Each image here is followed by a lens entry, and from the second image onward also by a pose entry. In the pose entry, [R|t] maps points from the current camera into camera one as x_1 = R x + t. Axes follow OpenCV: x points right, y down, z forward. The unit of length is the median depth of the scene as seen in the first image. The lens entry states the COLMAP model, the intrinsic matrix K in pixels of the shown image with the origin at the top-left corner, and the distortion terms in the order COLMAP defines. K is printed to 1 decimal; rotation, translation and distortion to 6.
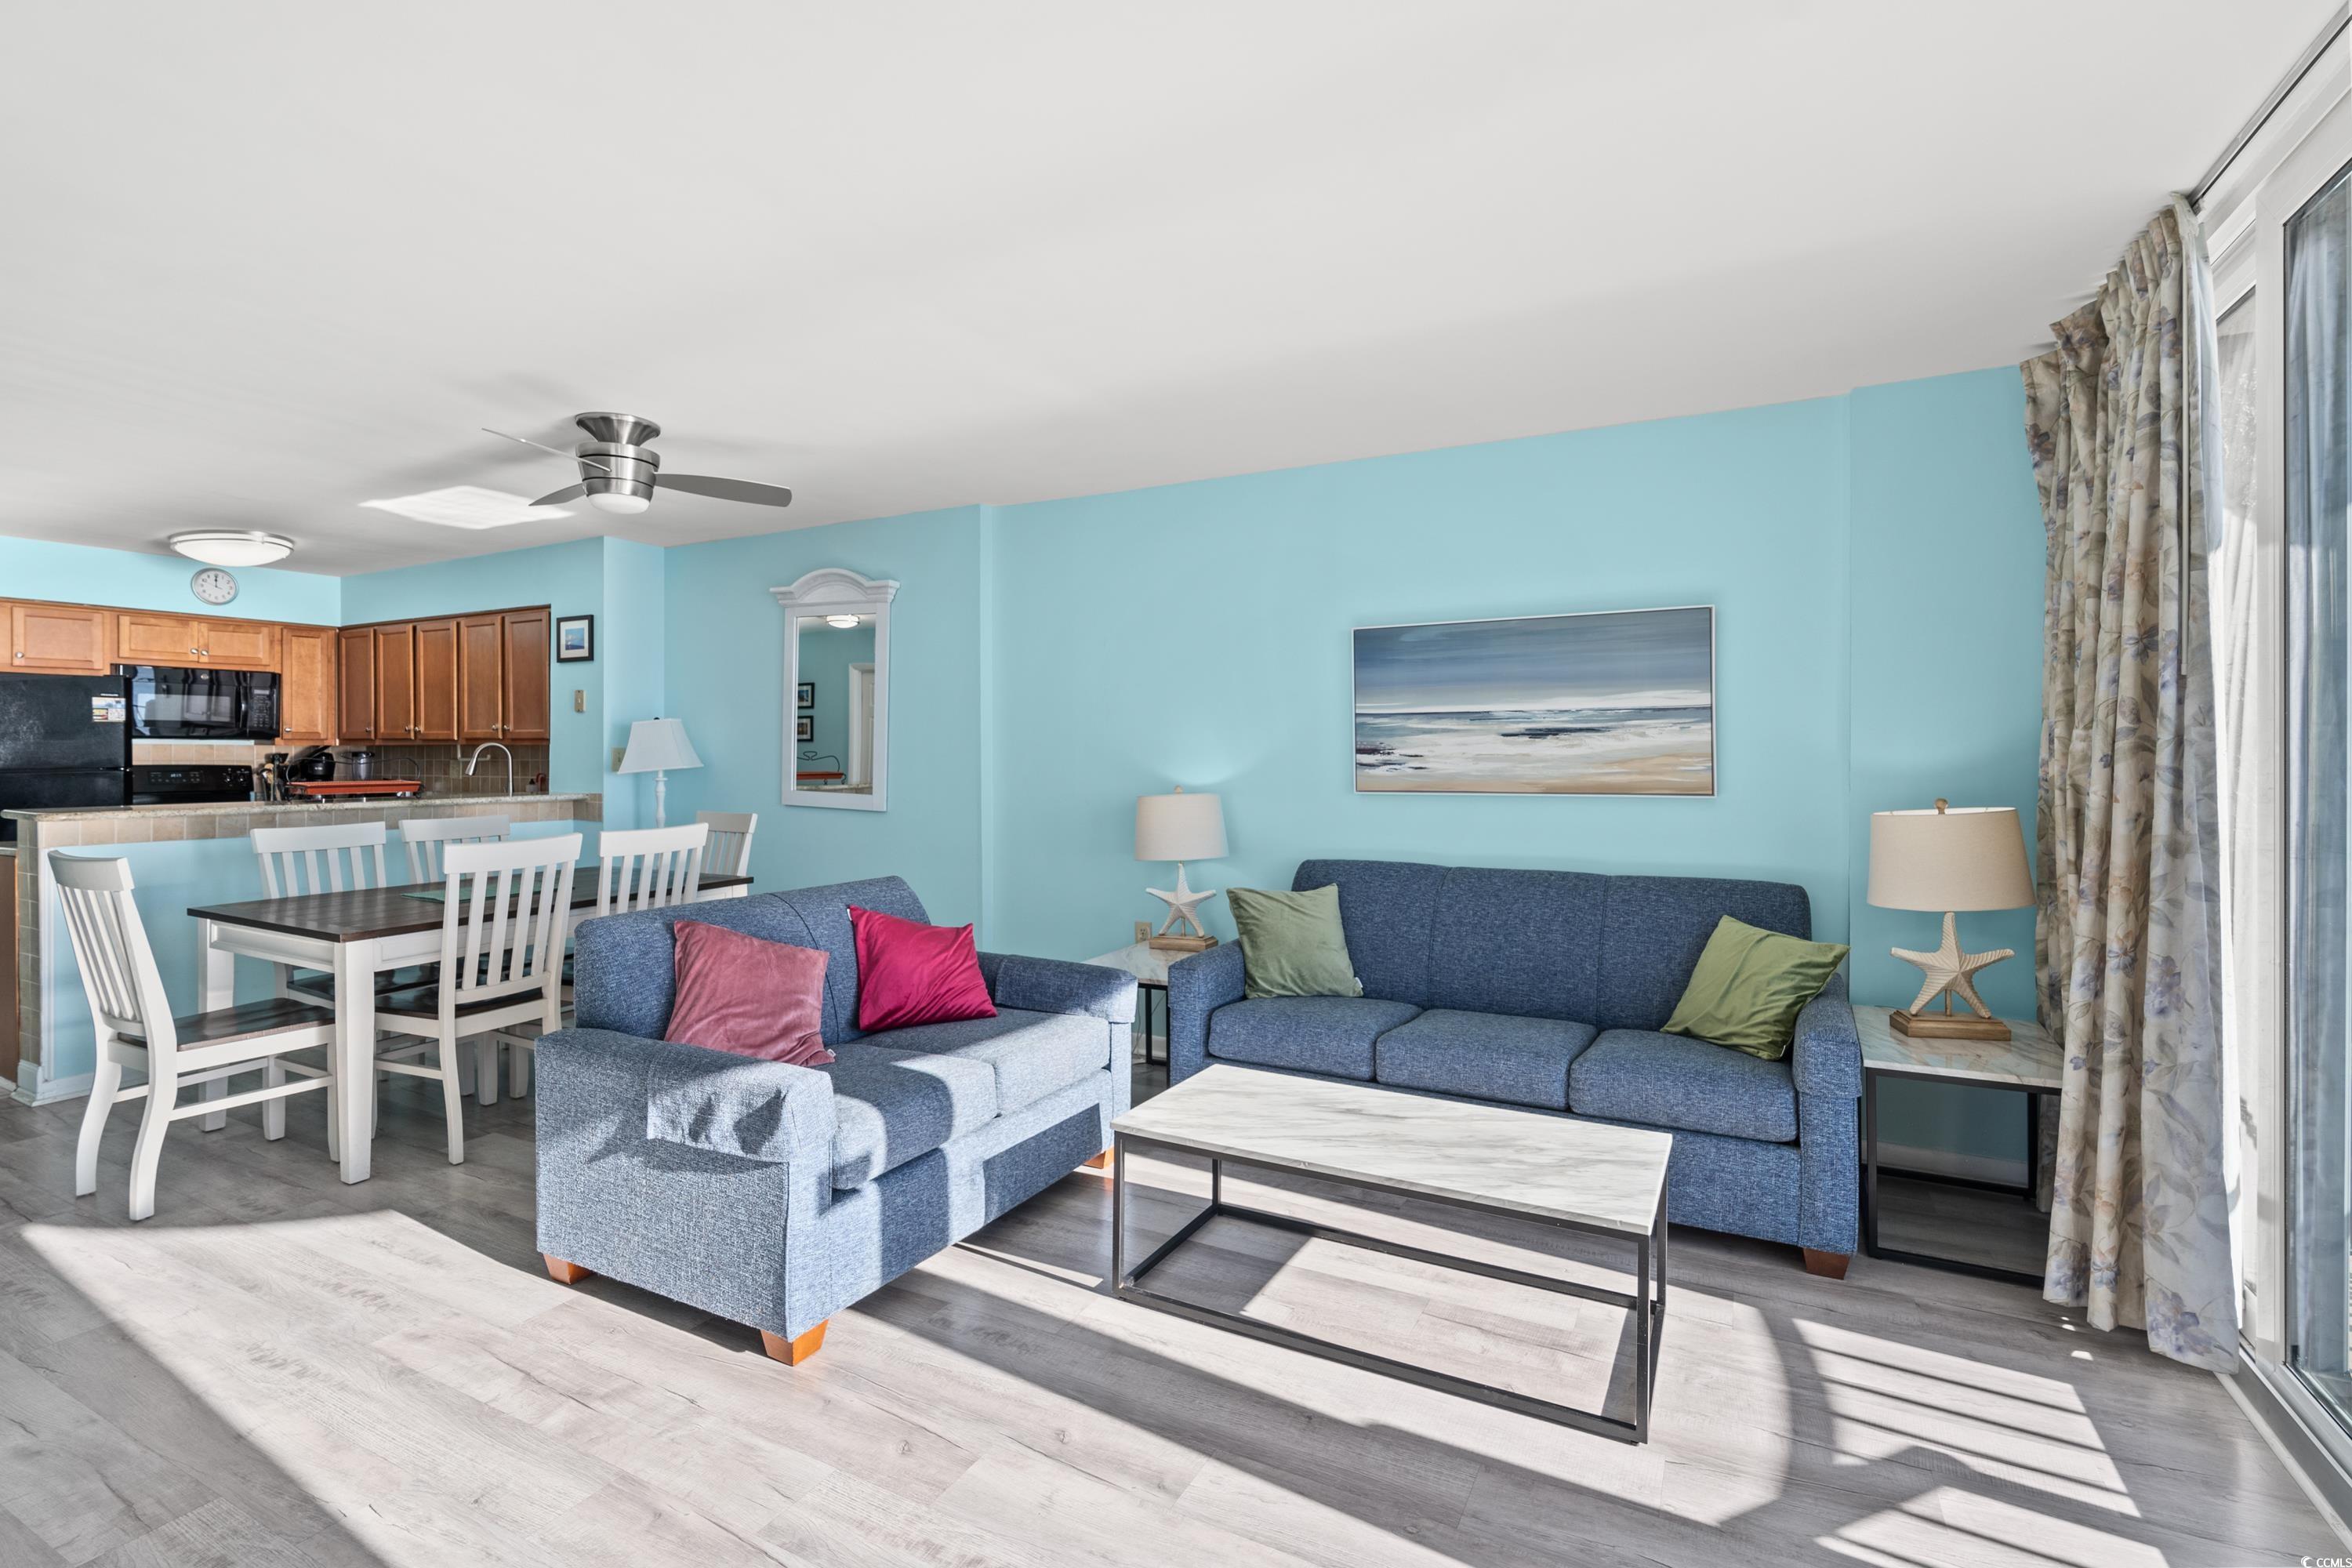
lens RADIAL K [[1082.3, 0, 1178.5], [0, 1082.3, 752.3], [0, 0, 1]] dist [0.002352, 0.000618]
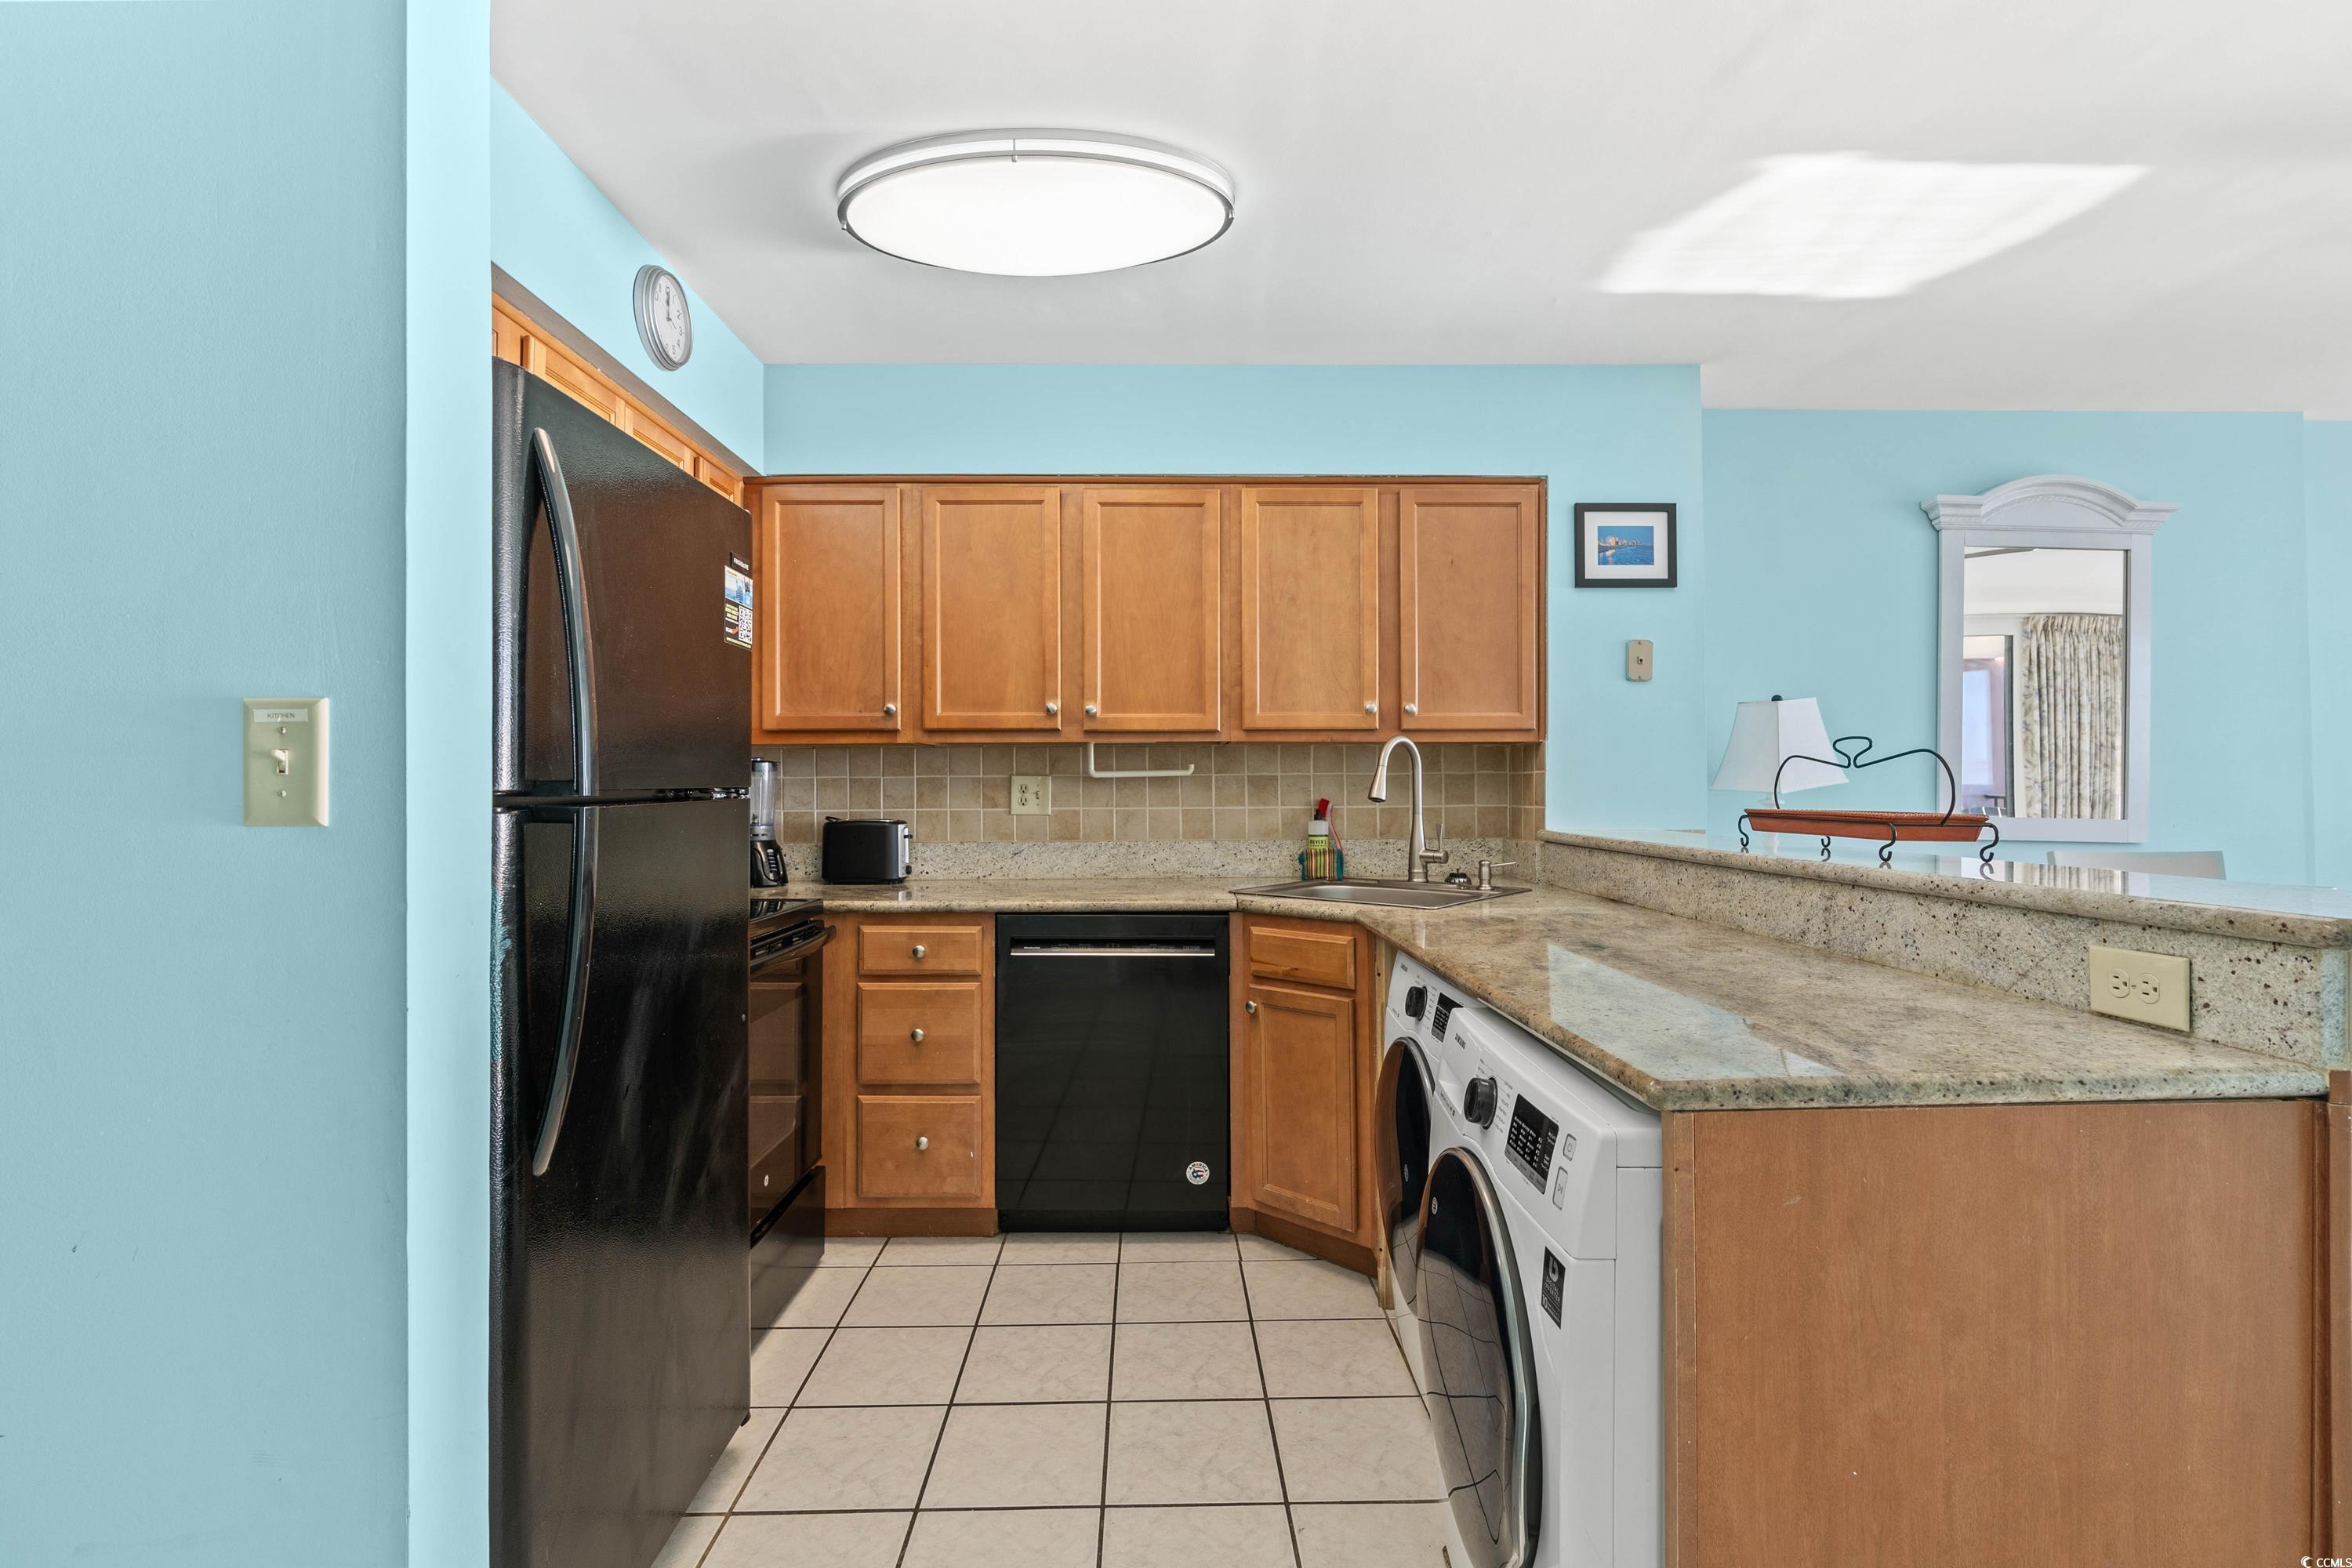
lens RADIAL K [[1087.6, 0, 1176.0], [0, 1087.6, 784.0], [0, 0, 1]] dist [0.000120, 0.000047]
pose [[0.869365, -0.003335, 0.494159, -2.243470], [0.004406, 0.999990, -0.001003, 0.031680], [-0.494151, 0.003049, 0.869371, 1.406518]]
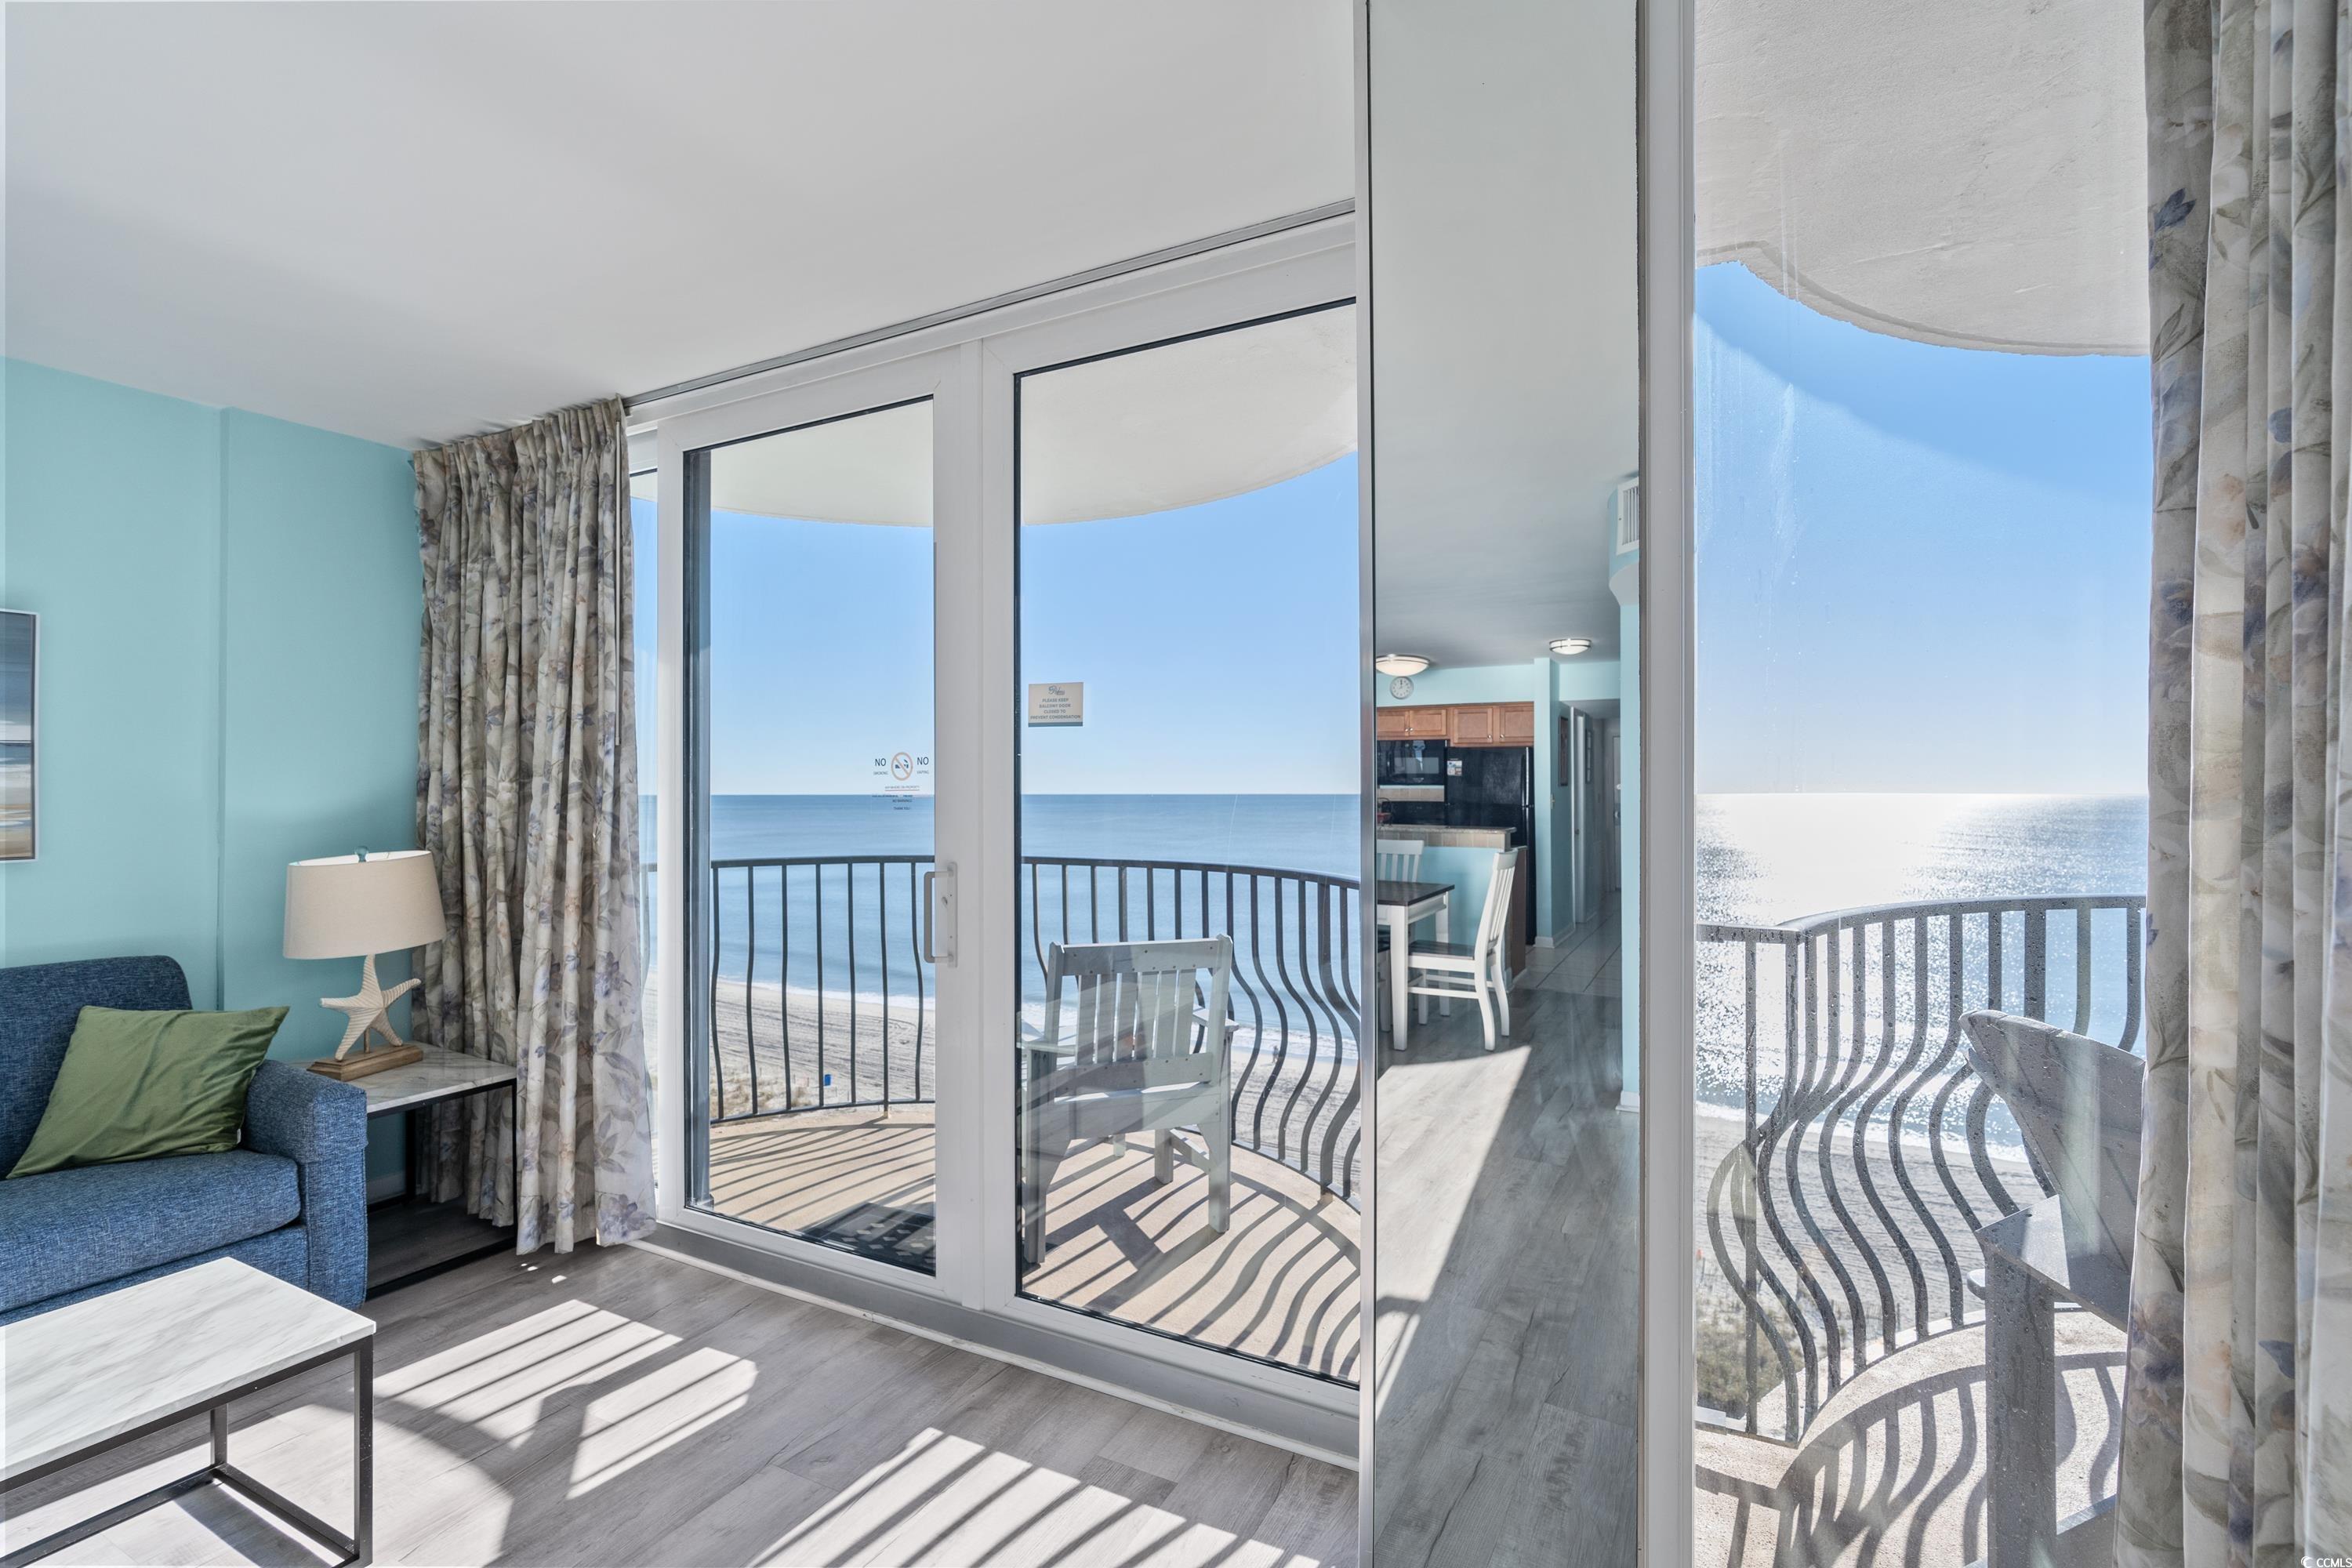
lens RADIAL K [[1078.0, 0, 1176.0], [0, 1078.0, 784.0], [0, 0, 1]] dist [-0.000893, -0.000295]
pose [[0.004178, 0.004921, 0.999979, -0.363048], [-0.000423, 0.999988, -0.004919, -0.013154], [-0.999991, -0.000402, 0.004180, 0.236794]]
